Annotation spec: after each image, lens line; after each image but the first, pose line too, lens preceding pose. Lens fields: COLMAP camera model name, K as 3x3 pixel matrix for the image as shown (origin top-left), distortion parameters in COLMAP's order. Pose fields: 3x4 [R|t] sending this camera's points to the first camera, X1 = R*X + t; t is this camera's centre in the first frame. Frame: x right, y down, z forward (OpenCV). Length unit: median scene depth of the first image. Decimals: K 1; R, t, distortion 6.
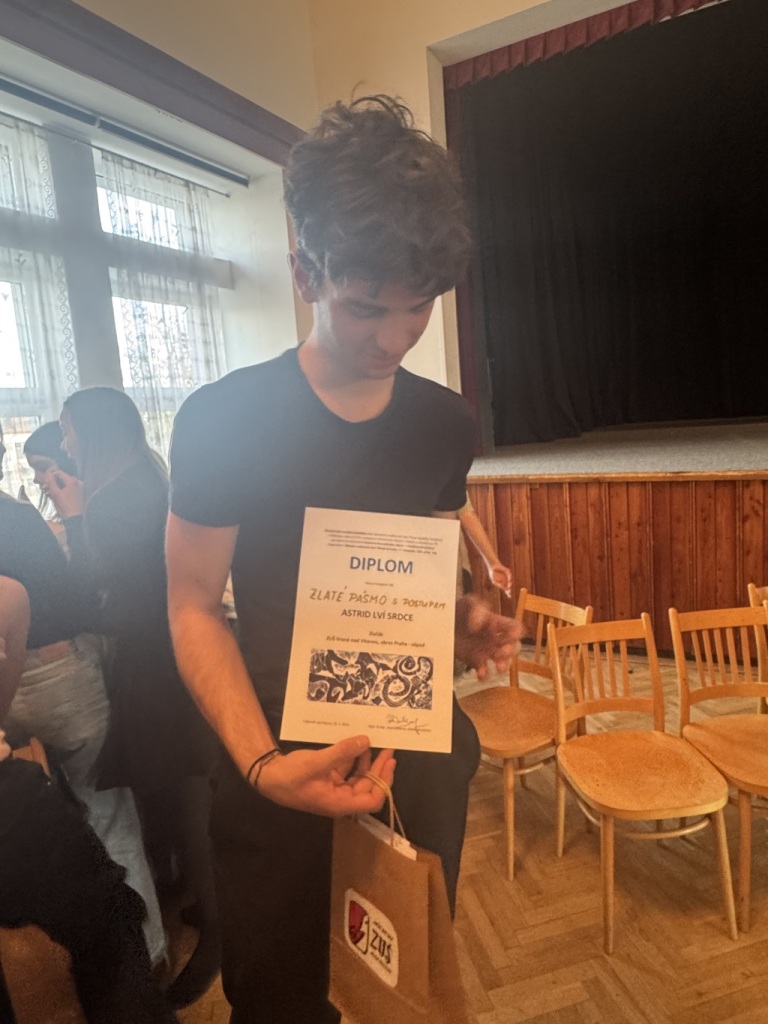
lens RADIAL K [[617.7, 0, 382.5], [0, 617.7, 496.0], [0, 0, 1]] dist [-0.006527, 0.002442]
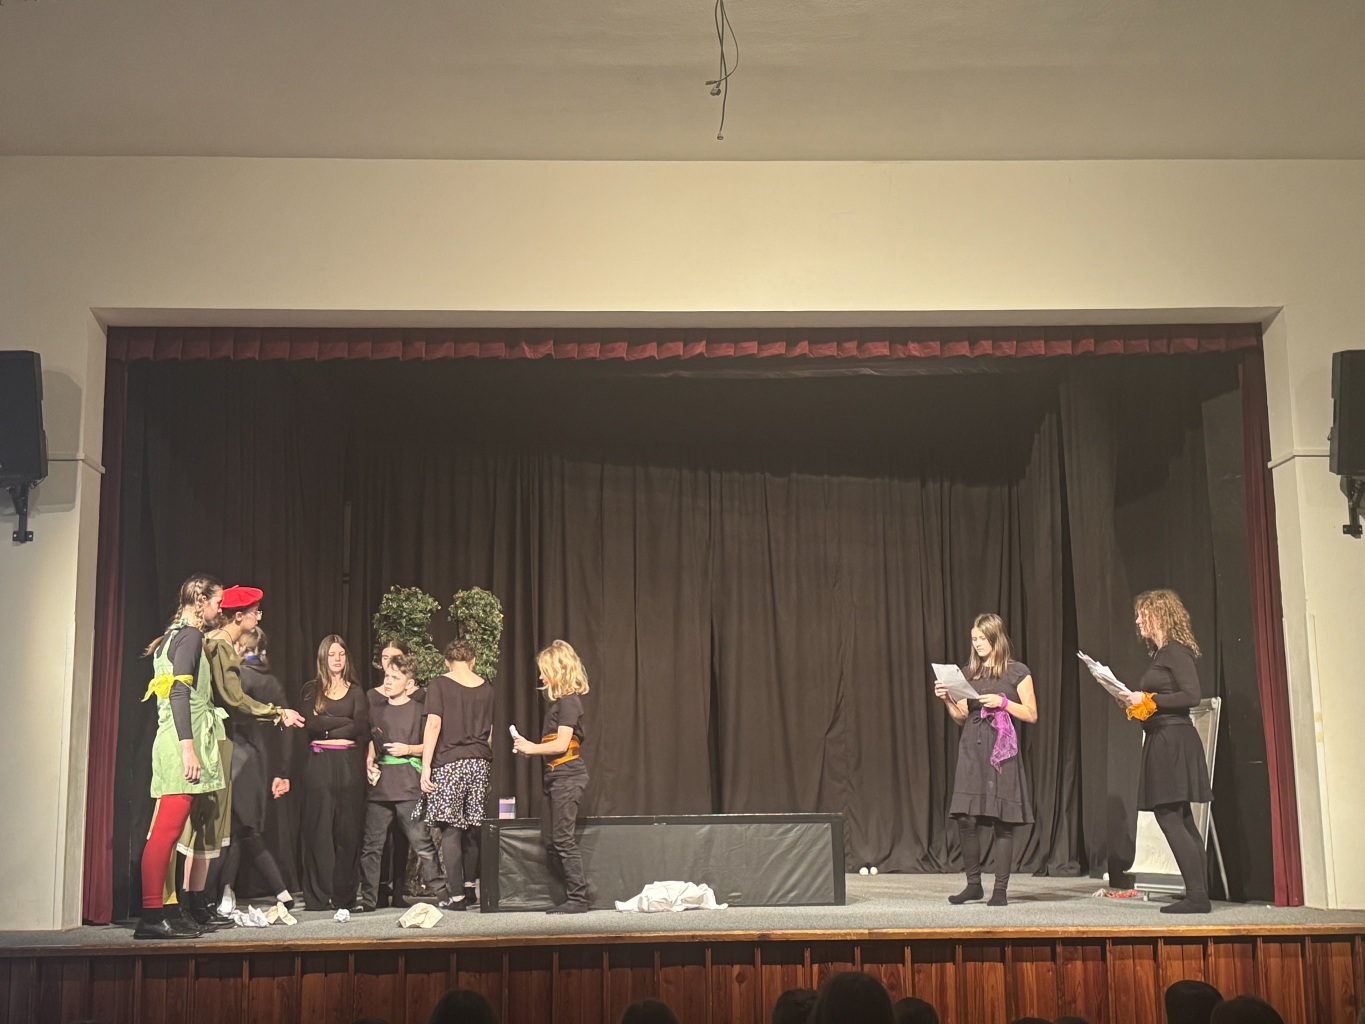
lens RADIAL K [[1760.6, 0, 679.5], [0, 1760.6, 530.1], [0, 0, 1]] dist [0.124898, 0.000000]
pose [[0.874257, 0.142214, 0.464165, -0.296646], [0.008706, 0.951382, -0.307889, 0.151261], [-0.485385, 0.273215, 0.830515, -1.101568]]
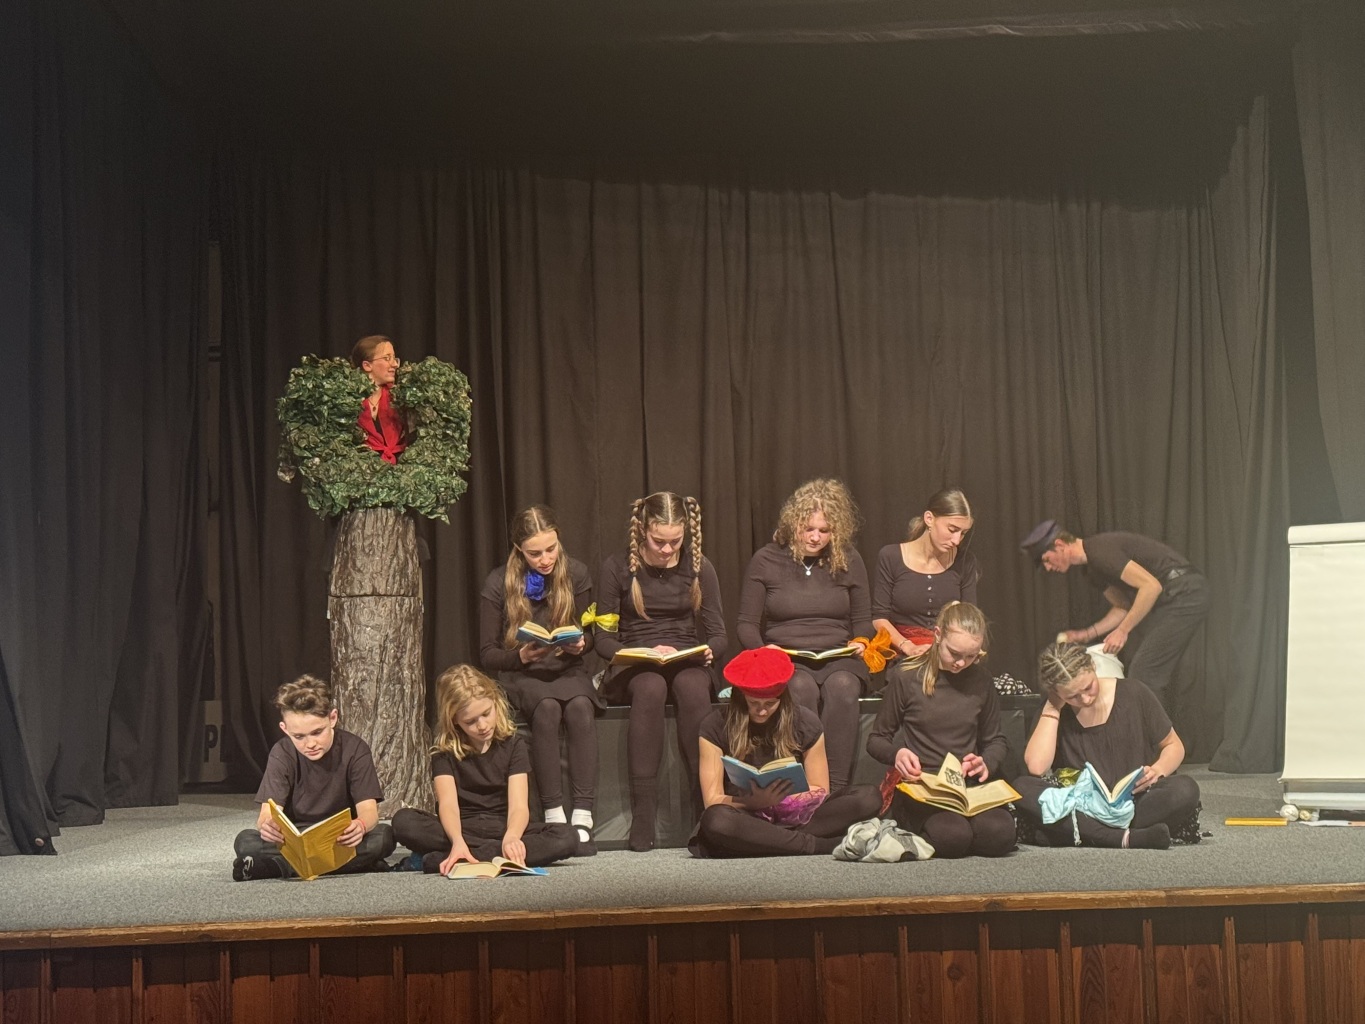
lens RADIAL K [[2223.0, 0, 673.3], [0, 2223.0, 523.4], [0, 0, 1]] dist [0.133774, 0.000000]
pose [[0.856673, 0.088840, 0.508153, -0.206036], [0.028006, 0.975597, -0.217776, 0.042403], [-0.515100, 0.200794, 0.833279, -0.561709]]
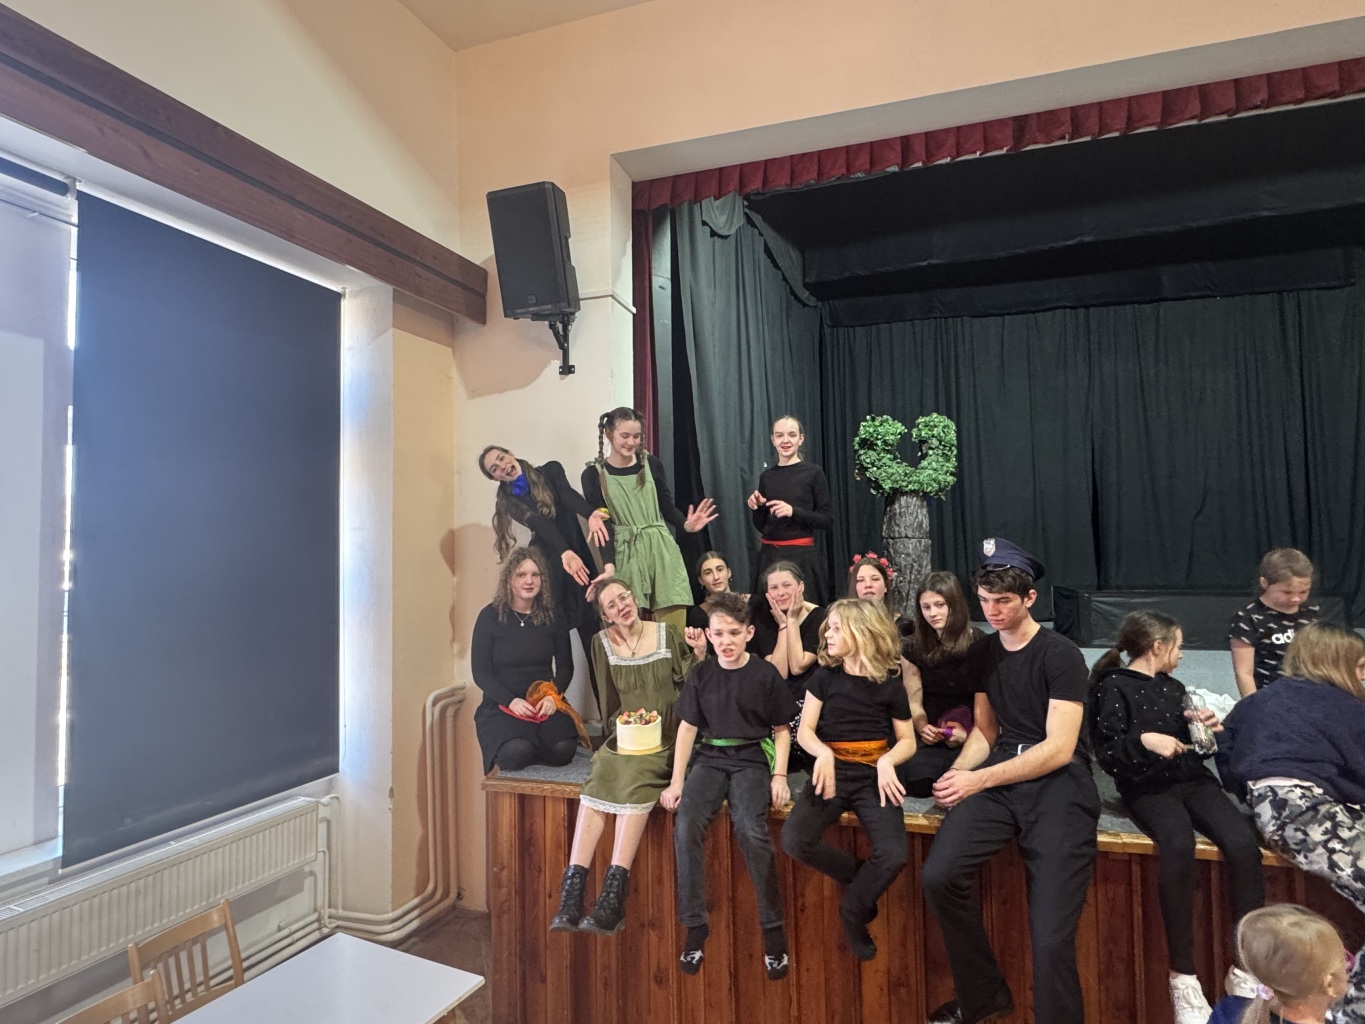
lens RADIAL K [[755.2, 0, 674.2], [0, 755.2, 512.7], [0, 0, 1]] dist [-0.005908, -0.001474]
pose [[0.986330, 0.068280, 0.149973, 0.048390], [-0.039651, 0.981714, -0.186187, -0.169382], [-0.159943, 0.177696, 0.971001, 0.220297]]
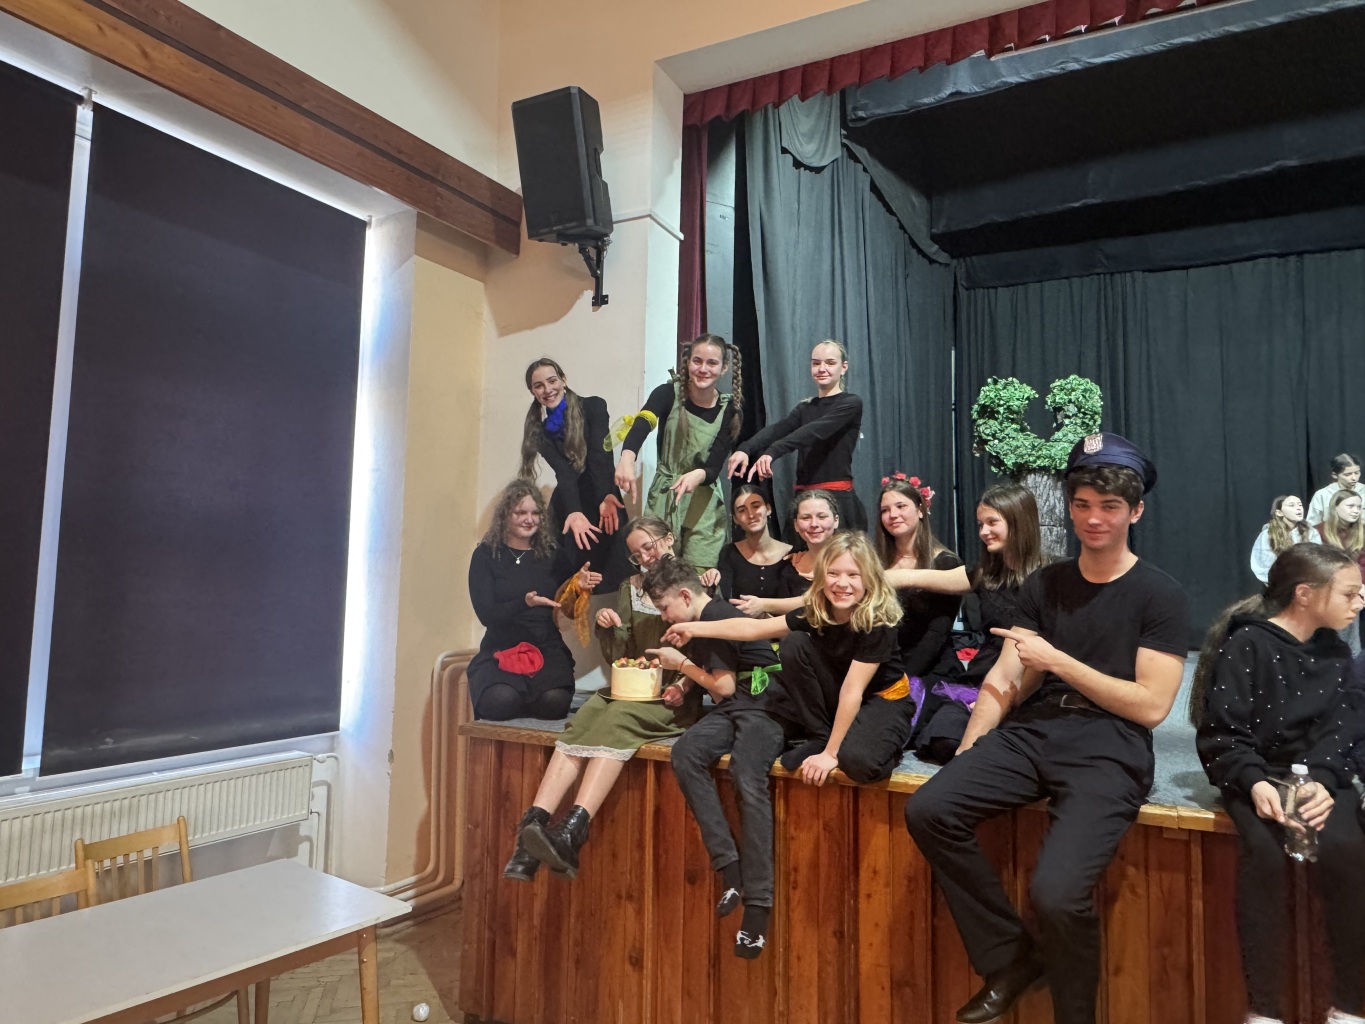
lens RADIAL K [[881.9, 0, 673.5], [0, 881.9, 511.1], [0, 0, 1]] dist [-0.007236, -0.002057]
pose [[0.995142, 0.096735, -0.018311, 0.190166], [-0.098421, 0.972758, -0.209892, -0.071383], [-0.002492, 0.210674, 0.977553, 0.209797]]
